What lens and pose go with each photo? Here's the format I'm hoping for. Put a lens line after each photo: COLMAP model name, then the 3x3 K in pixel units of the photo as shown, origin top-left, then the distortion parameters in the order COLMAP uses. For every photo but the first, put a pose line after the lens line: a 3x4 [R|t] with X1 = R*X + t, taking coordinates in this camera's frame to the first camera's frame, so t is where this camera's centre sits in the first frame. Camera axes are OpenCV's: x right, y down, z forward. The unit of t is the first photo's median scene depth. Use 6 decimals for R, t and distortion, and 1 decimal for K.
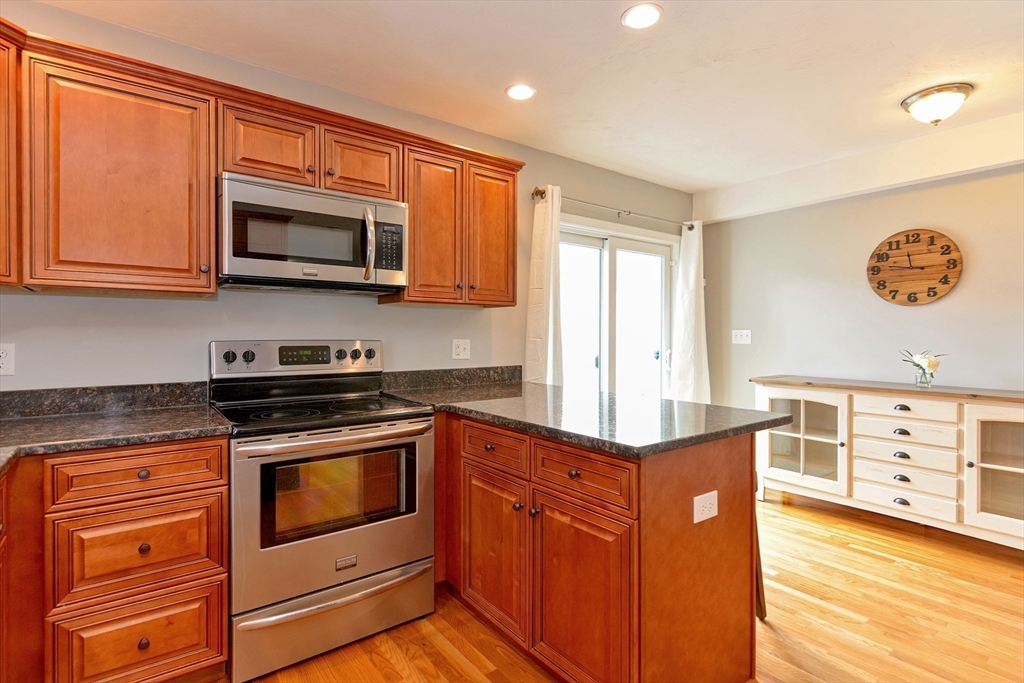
lens RADIAL K [[493.5, 0, 521.0], [0, 493.5, 335.8], [0, 0, 1]] dist [0.009302, -0.002440]
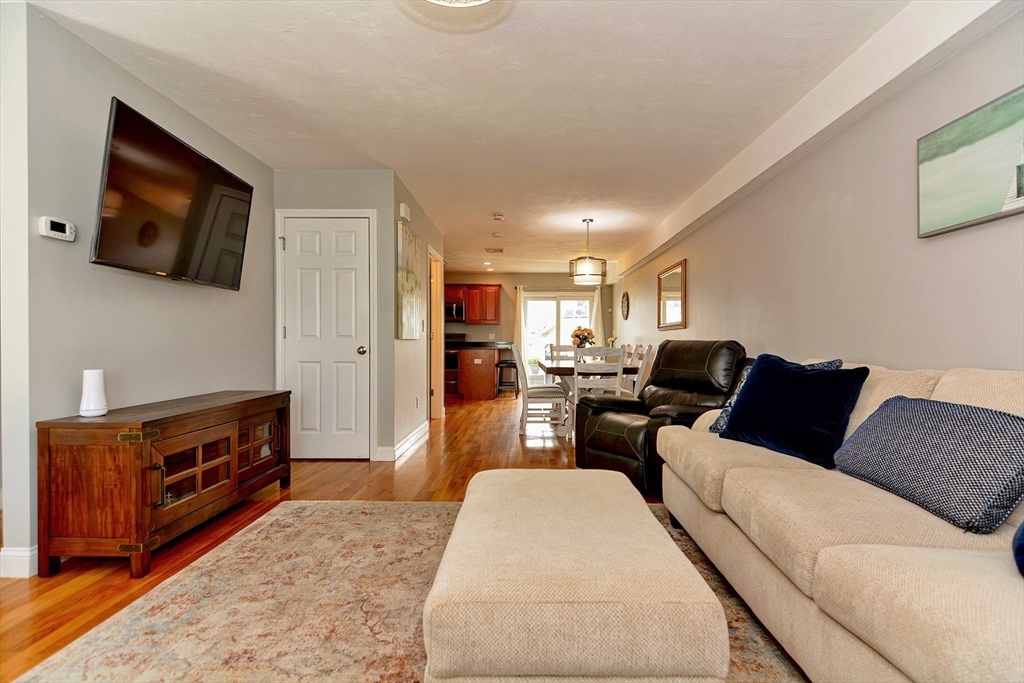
lens RADIAL K [[493.5, 0, 516.3], [0, 493.5, 342.5], [0, 0, 1]] dist [0.009302, -0.002440]
pose [[0.768105, 0.001087, -0.640323, 2.115100], [-0.004676, 0.999981, -0.003912, 0.076743], [0.640306, 0.005999, 0.768096, -1.473092]]
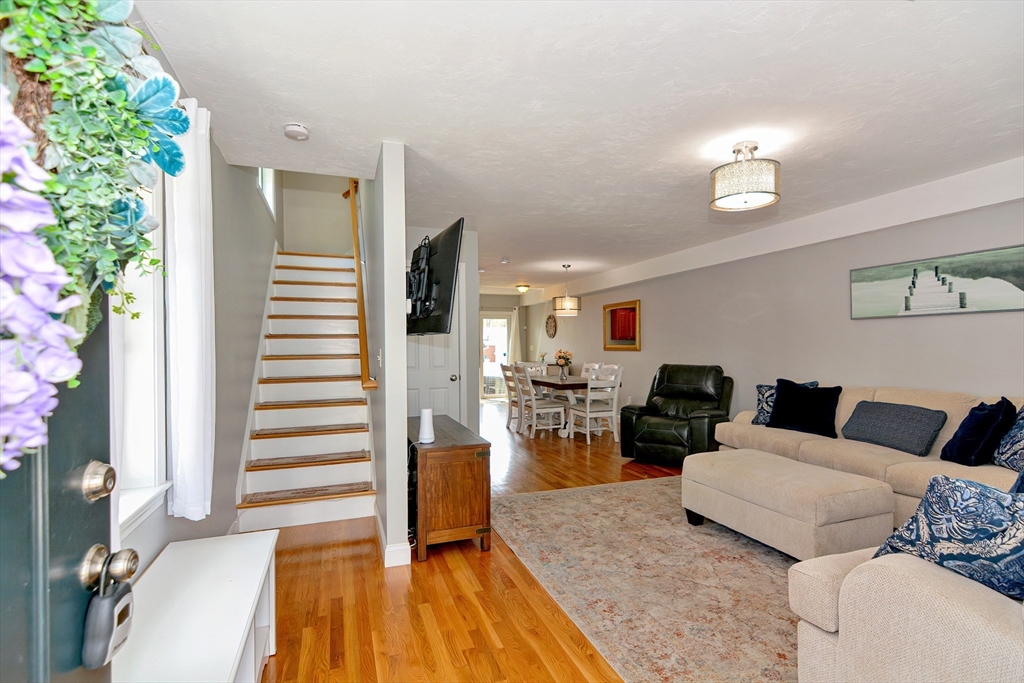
lens RADIAL K [[493.5, 0, 517.6], [0, 493.5, 344.0], [0, 0, 1]] dist [0.009302, -0.002440]
pose [[0.947977, -0.007936, -0.318241, 1.659088], [0.006136, 0.999959, -0.006661, -0.003834], [0.318280, 0.004362, 0.947987, -2.184342]]
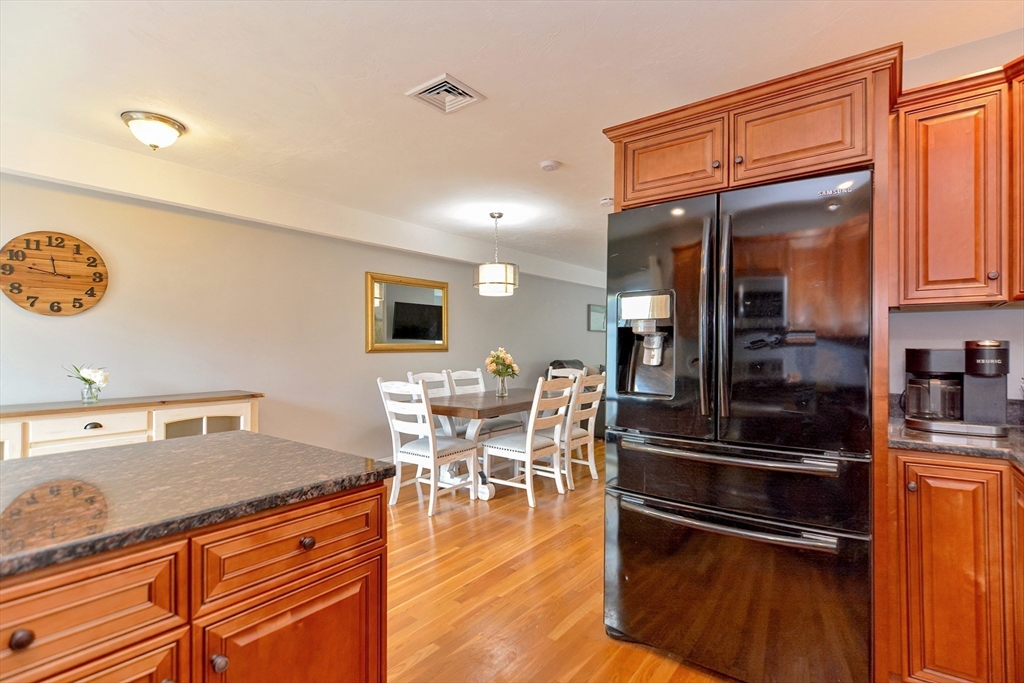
lens RADIAL K [[493.5, 0, 521.5], [0, 493.5, 347.4], [0, 0, 1]] dist [0.009302, -0.002440]
pose [[-0.245481, -0.002039, 0.969399, -0.310593], [0.005326, 0.999980, 0.003452, -0.001827], [-0.969387, 0.006011, -0.245466, 0.409505]]
